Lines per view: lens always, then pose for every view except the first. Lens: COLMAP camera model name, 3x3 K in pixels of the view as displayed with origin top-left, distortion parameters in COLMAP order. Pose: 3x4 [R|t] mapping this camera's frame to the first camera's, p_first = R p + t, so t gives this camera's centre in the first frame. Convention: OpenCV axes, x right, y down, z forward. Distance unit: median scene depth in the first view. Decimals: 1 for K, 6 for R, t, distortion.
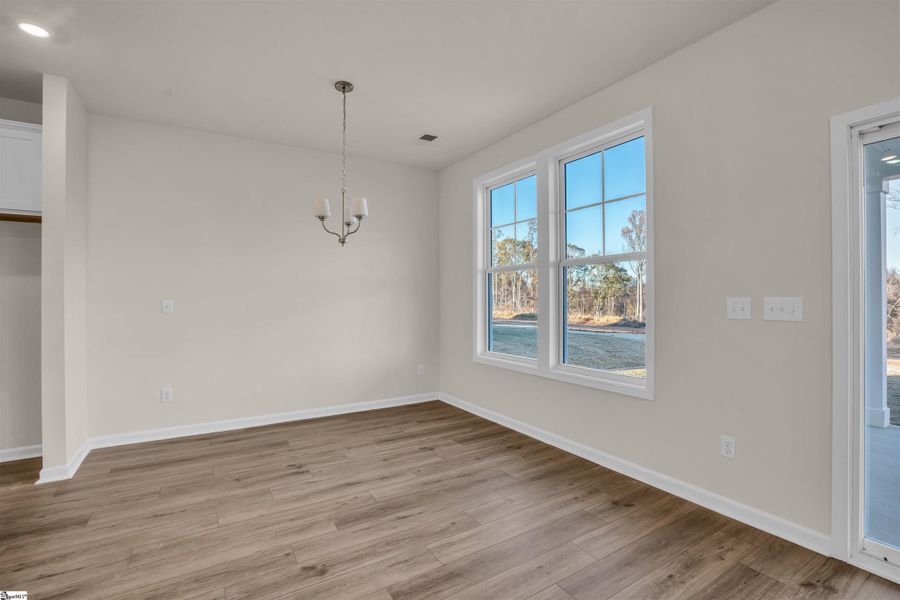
lens RADIAL K [[414.8, 0, 448.6], [0, 414.8, 294.9], [0, 0, 1]] dist [-0.044697, 0.013177]
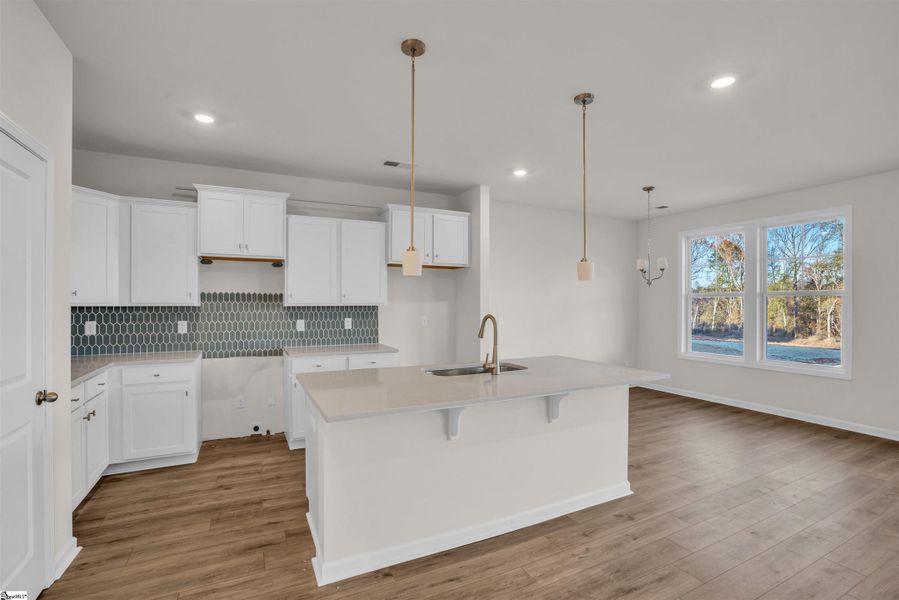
lens RADIAL K [[414.3, 0, 441.6], [0, 414.3, 300.5], [0, 0, 1]] dist [-0.044697, 0.013177]
pose [[0.996991, 0.004060, -0.077417, -0.969201], [-0.003729, 0.999983, 0.004428, -0.066598], [0.077434, -0.004126, 0.996989, -0.713475]]
